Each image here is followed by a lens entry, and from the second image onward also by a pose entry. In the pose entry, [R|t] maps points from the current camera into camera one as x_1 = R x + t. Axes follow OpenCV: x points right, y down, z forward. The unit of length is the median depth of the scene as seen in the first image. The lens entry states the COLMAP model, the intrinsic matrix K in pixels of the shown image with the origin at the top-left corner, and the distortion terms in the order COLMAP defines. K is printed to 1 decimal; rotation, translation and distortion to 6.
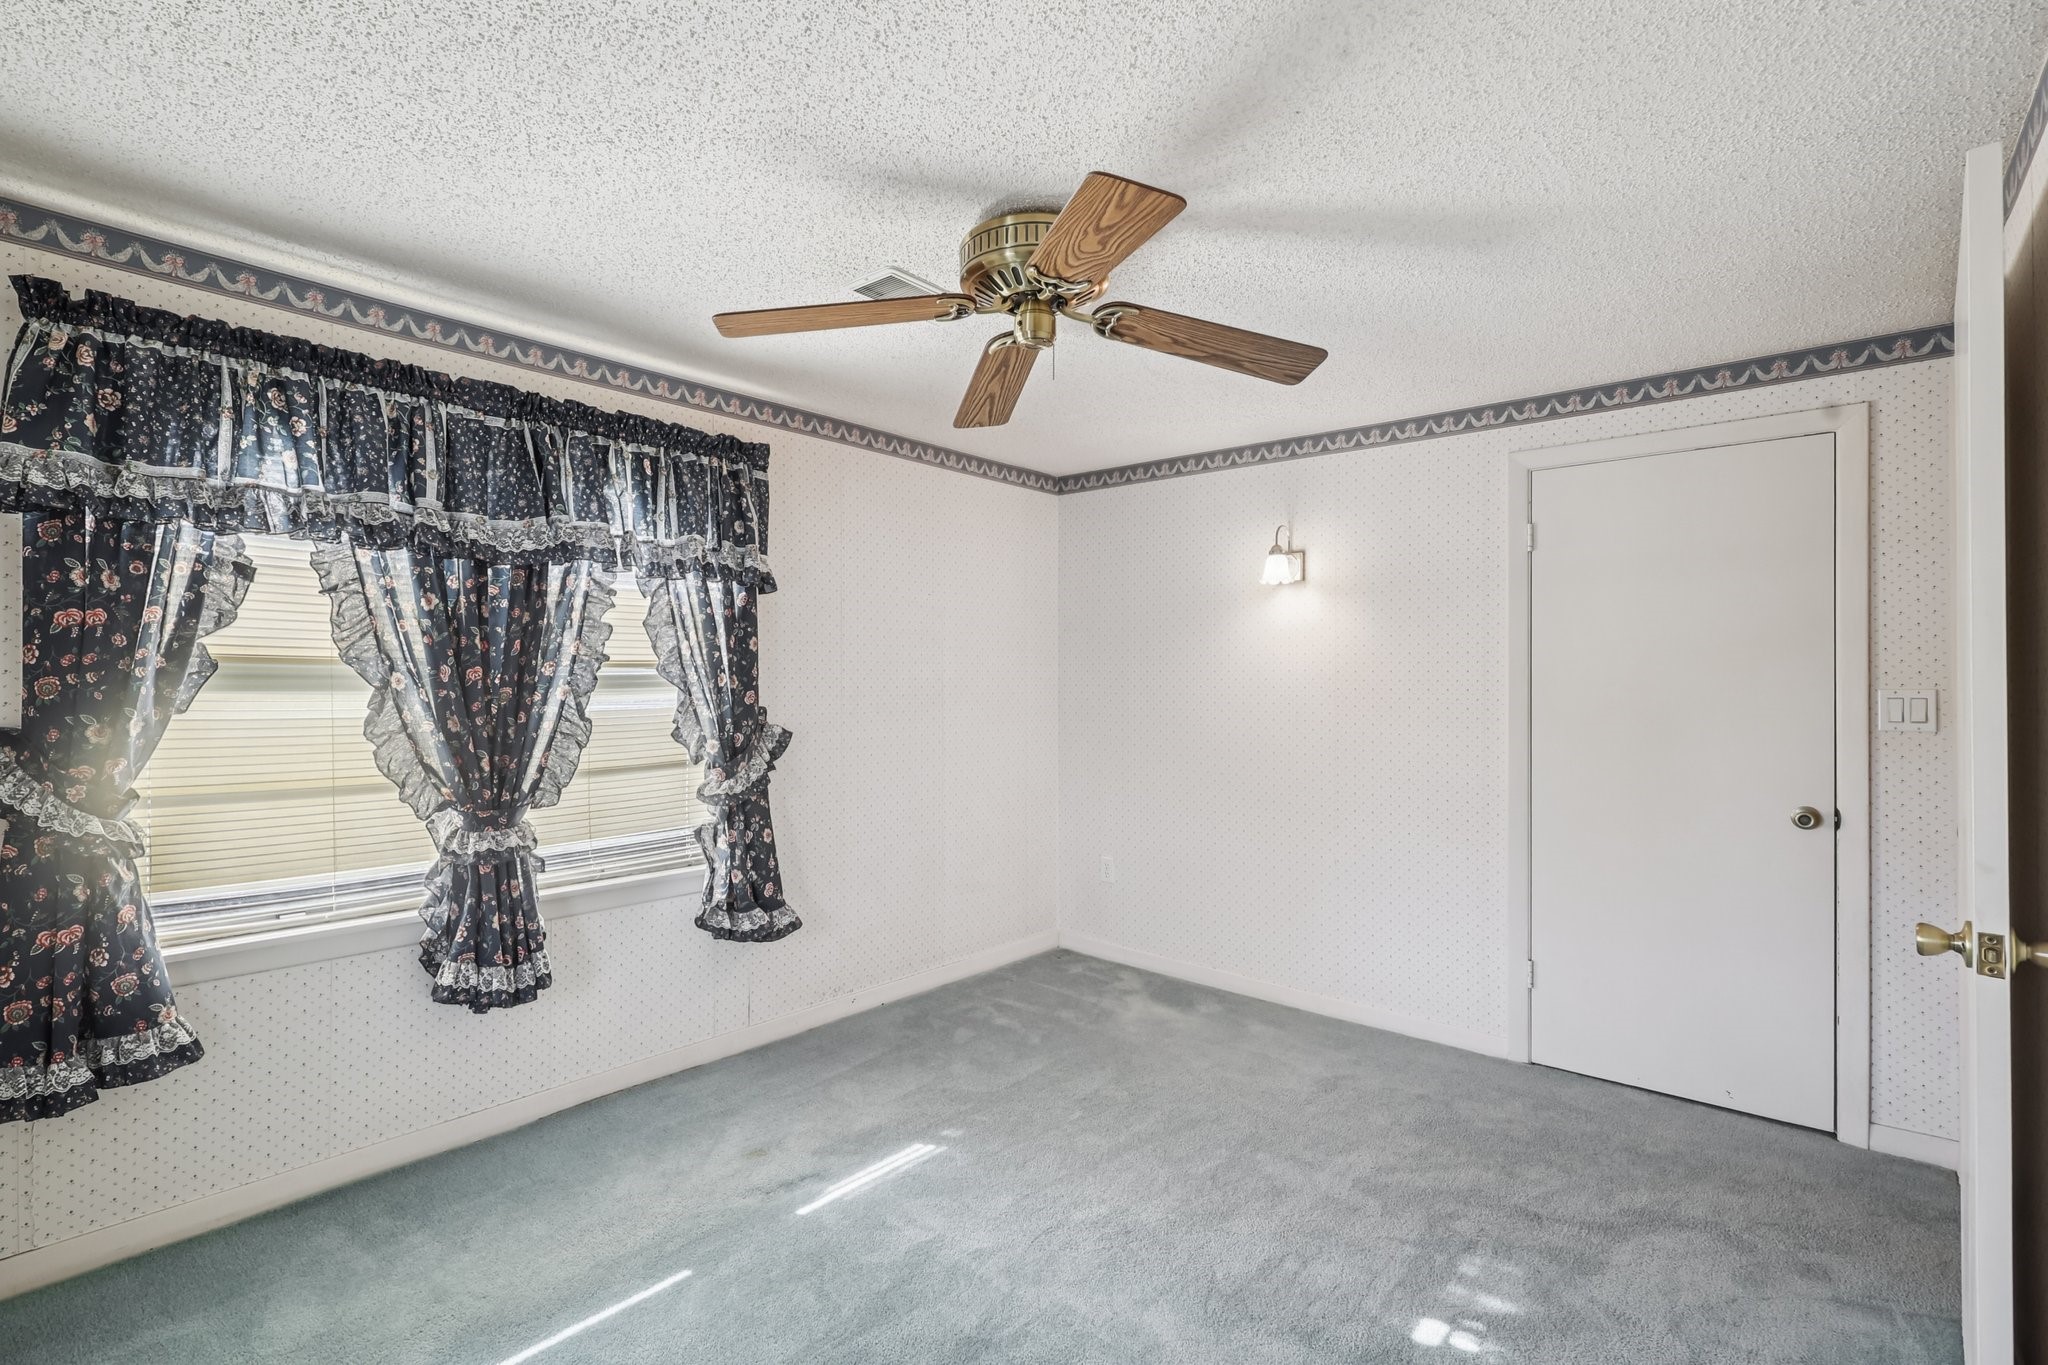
lens RADIAL K [[956.6, 0, 1030.6], [0, 956.6, 689.5], [0, 0, 1]] dist [-0.000877, 0.000162]
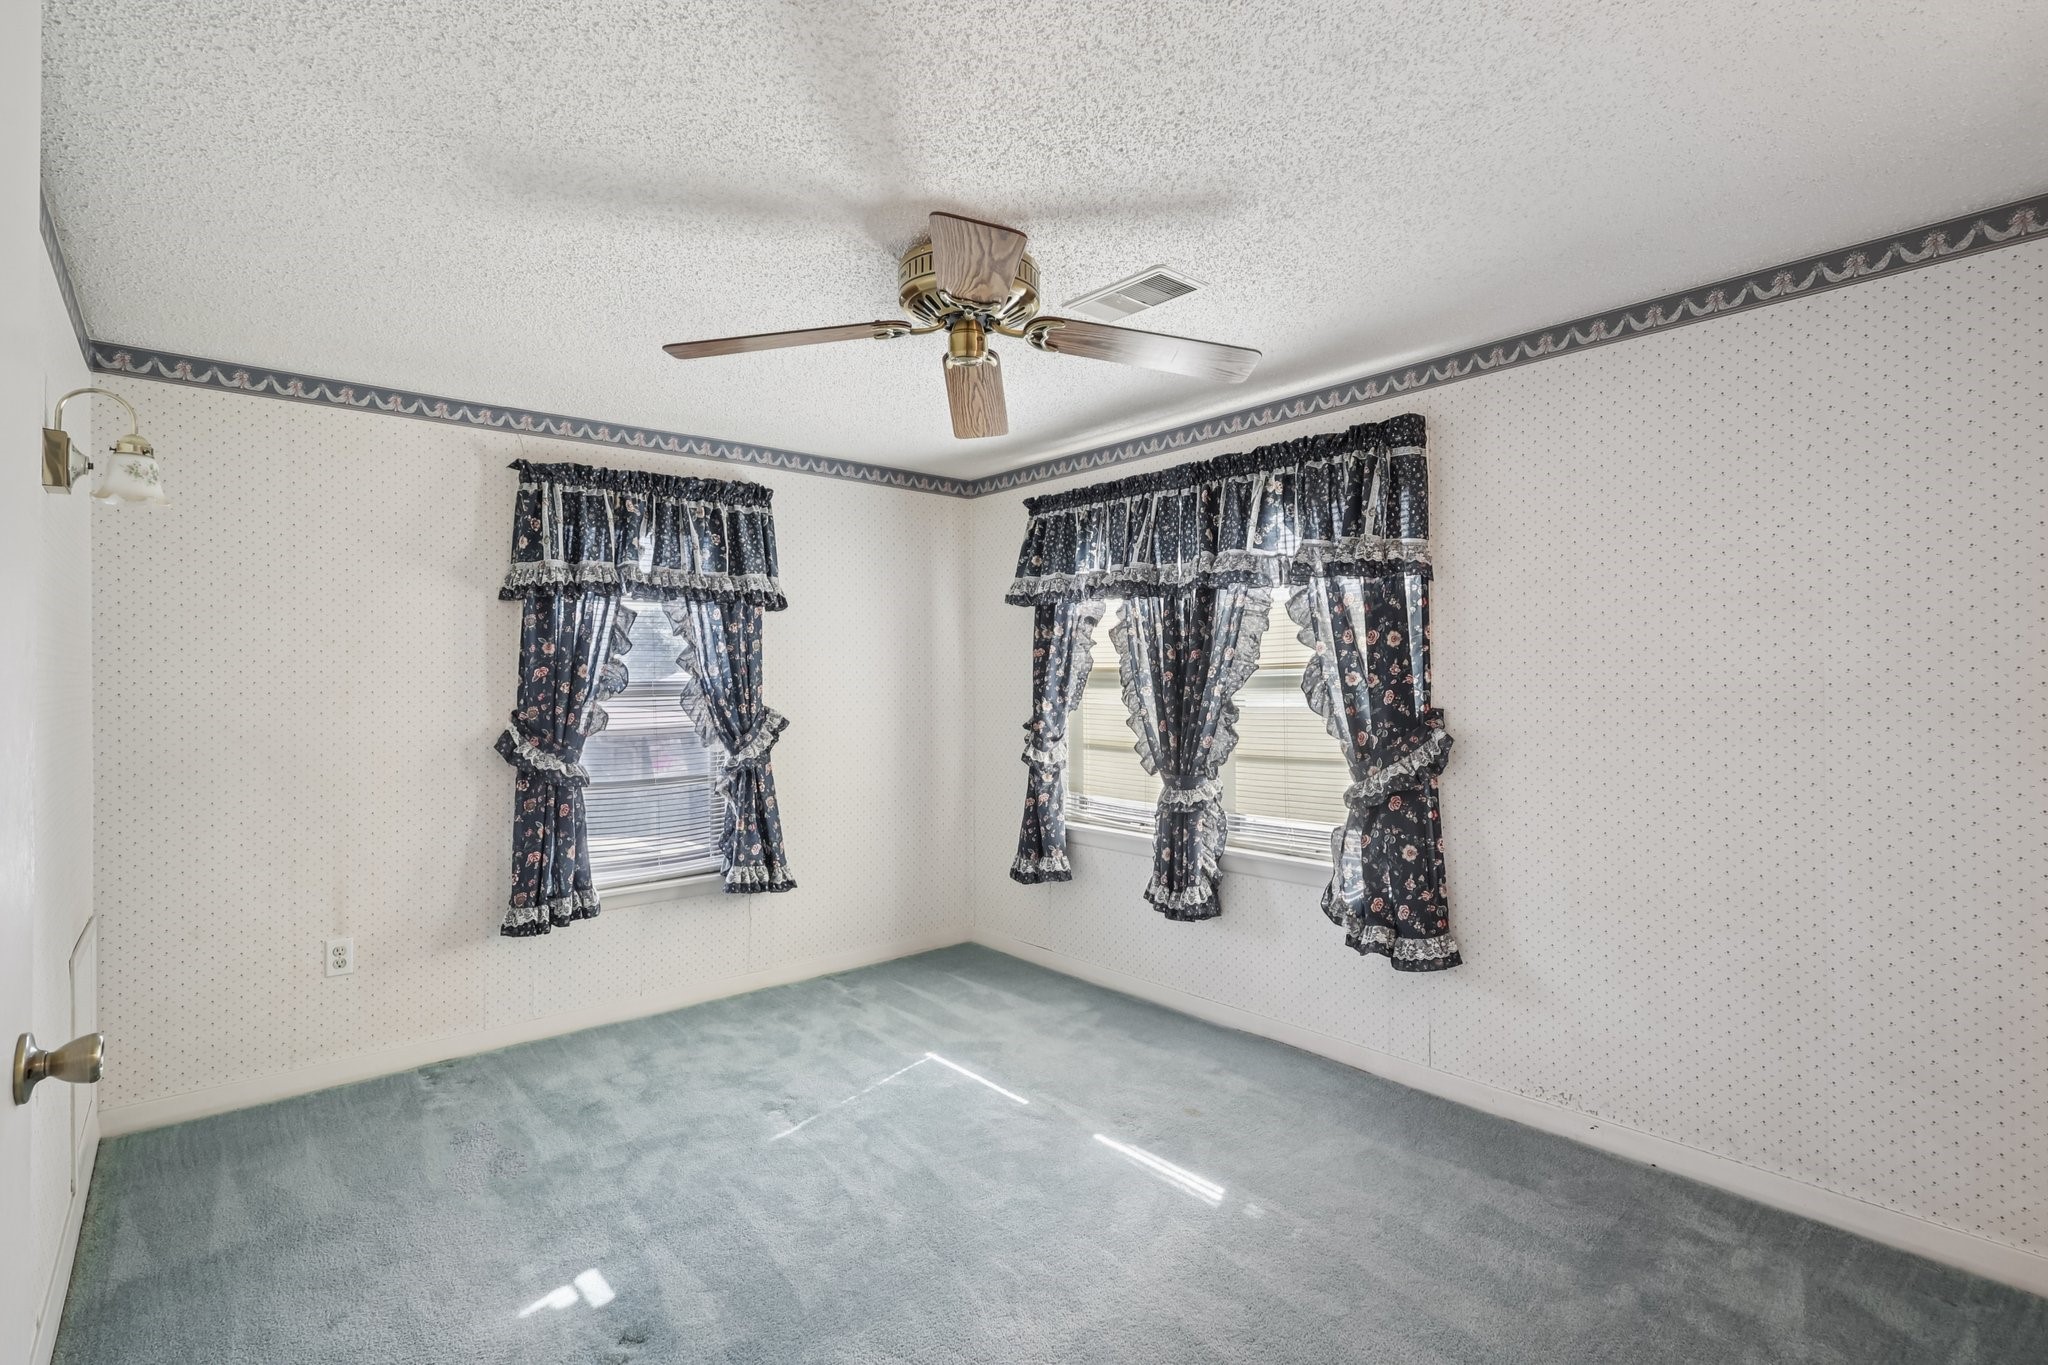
lens RADIAL K [[956.6, 0, 1030.8], [0, 956.6, 679.7], [0, 0, 1]] dist [-0.000877, 0.000162]
pose [[-0.131667, -0.007908, -0.991262, 0.810920], [0.003348, 0.999959, -0.008423, -0.000759], [0.991288, -0.004428, -0.131635, 0.943987]]
